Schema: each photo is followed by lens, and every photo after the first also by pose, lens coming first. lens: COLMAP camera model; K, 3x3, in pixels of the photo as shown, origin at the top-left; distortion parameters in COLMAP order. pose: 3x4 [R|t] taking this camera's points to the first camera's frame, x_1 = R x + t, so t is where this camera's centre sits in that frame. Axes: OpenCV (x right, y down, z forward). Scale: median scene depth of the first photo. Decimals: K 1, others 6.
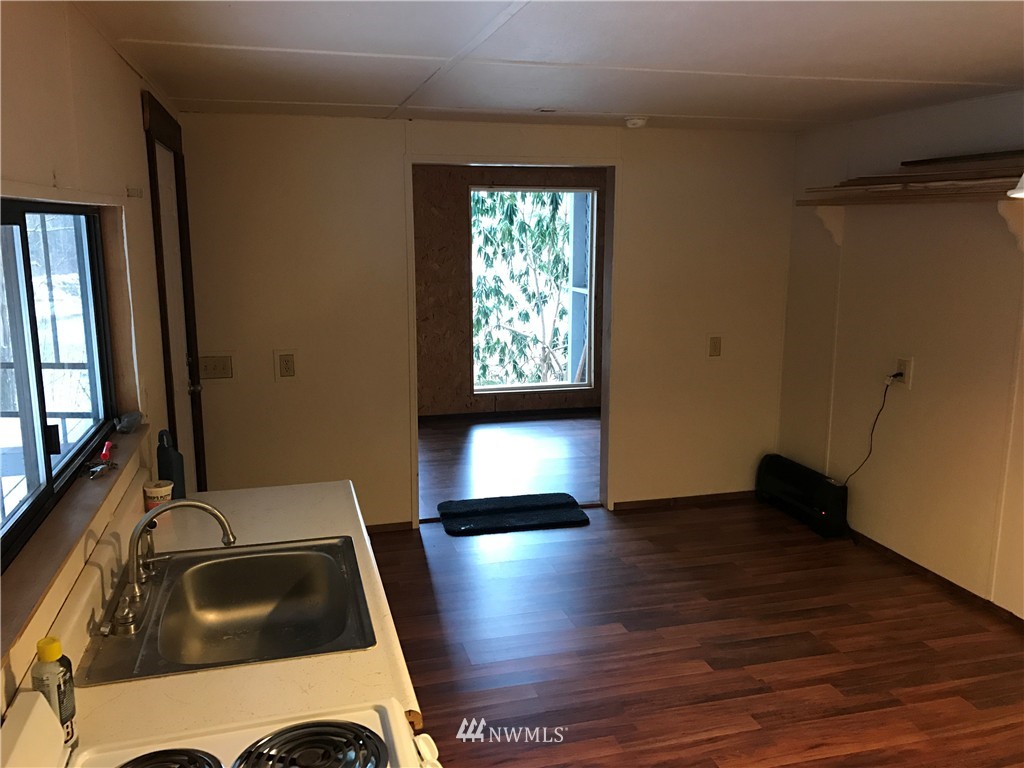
lens RADIAL K [[839.5, 0, 512.0], [0, 839.5, 384.0], [0, 0, 1]] dist [0.044369, -0.003660]
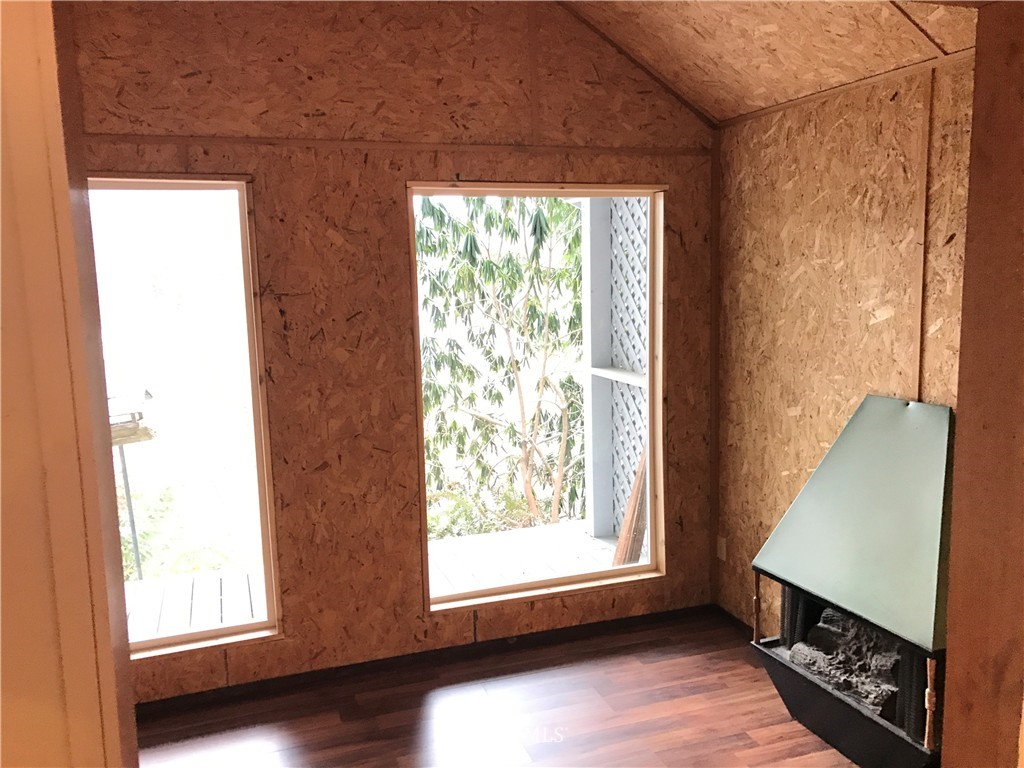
lens RADIAL K [[839.5, 0, 512.0], [0, 839.5, 384.0], [0, 0, 1]] dist [0.044369, -0.003660]
pose [[0.997178, -0.033697, 0.067087, -0.015710], [0.037000, 0.998132, -0.048623, -0.054448], [-0.065323, 0.050968, 0.996562, 0.296307]]
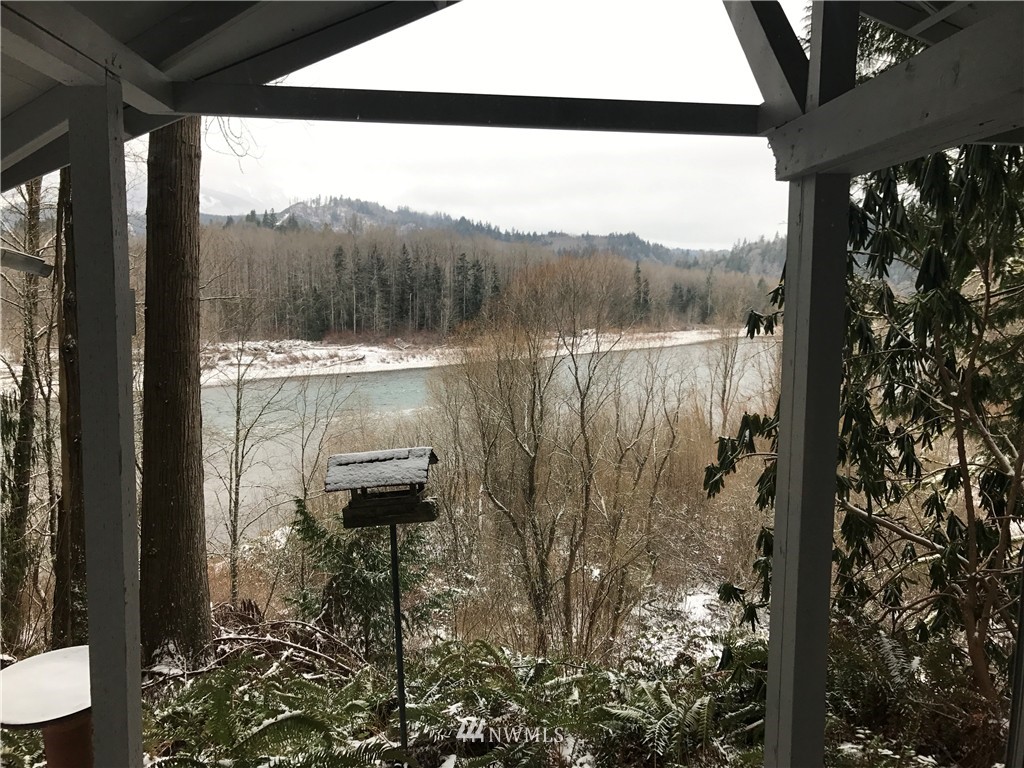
lens RADIAL K [[847.9, 0, 534.4], [0, 847.9, 378.9], [0, 0, 1]] dist [-0.016862, -0.008818]
pose [[0.985113, 0.034786, -0.168350, -0.113851], [-0.050463, 0.994684, -0.089758, -0.091089], [0.164333, 0.096917, 0.981632, 0.493448]]
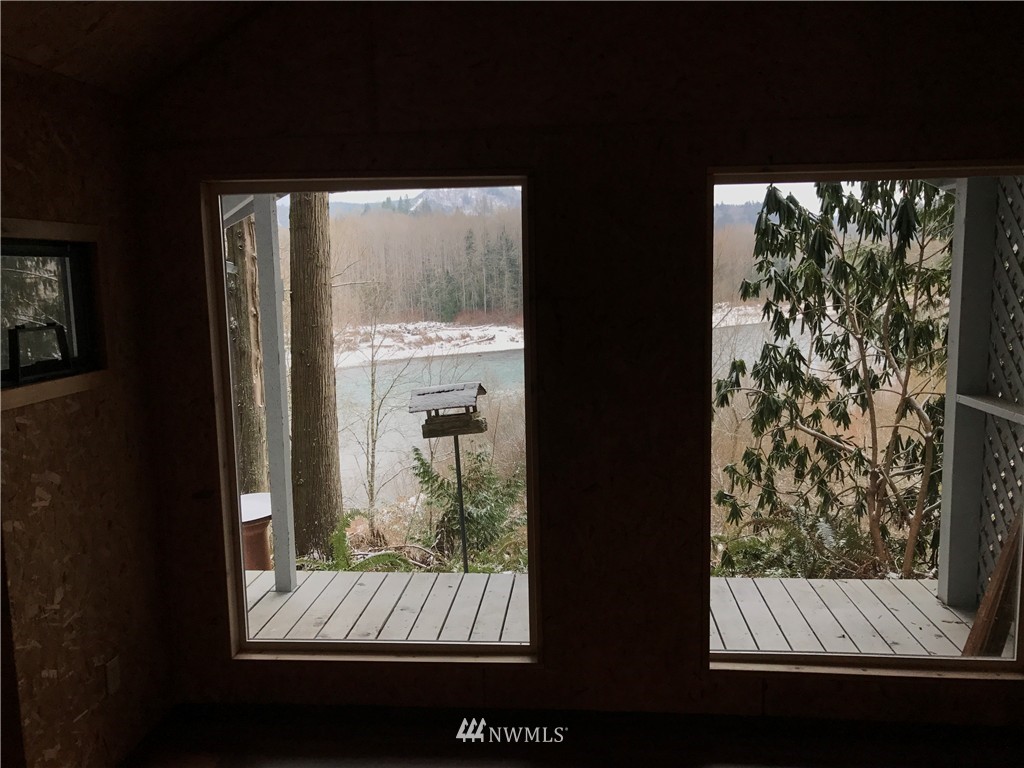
lens RADIAL K [[846.5, 0, 512.0], [0, 846.5, 384.0], [0, 0, 1]] dist [0.036340, -0.004794]
pose [[0.939283, 0.027699, -0.342024, 0.002185], [-0.047246, 0.997683, -0.048952, -0.060407], [0.339876, 0.062139, 0.938415, 0.331042]]
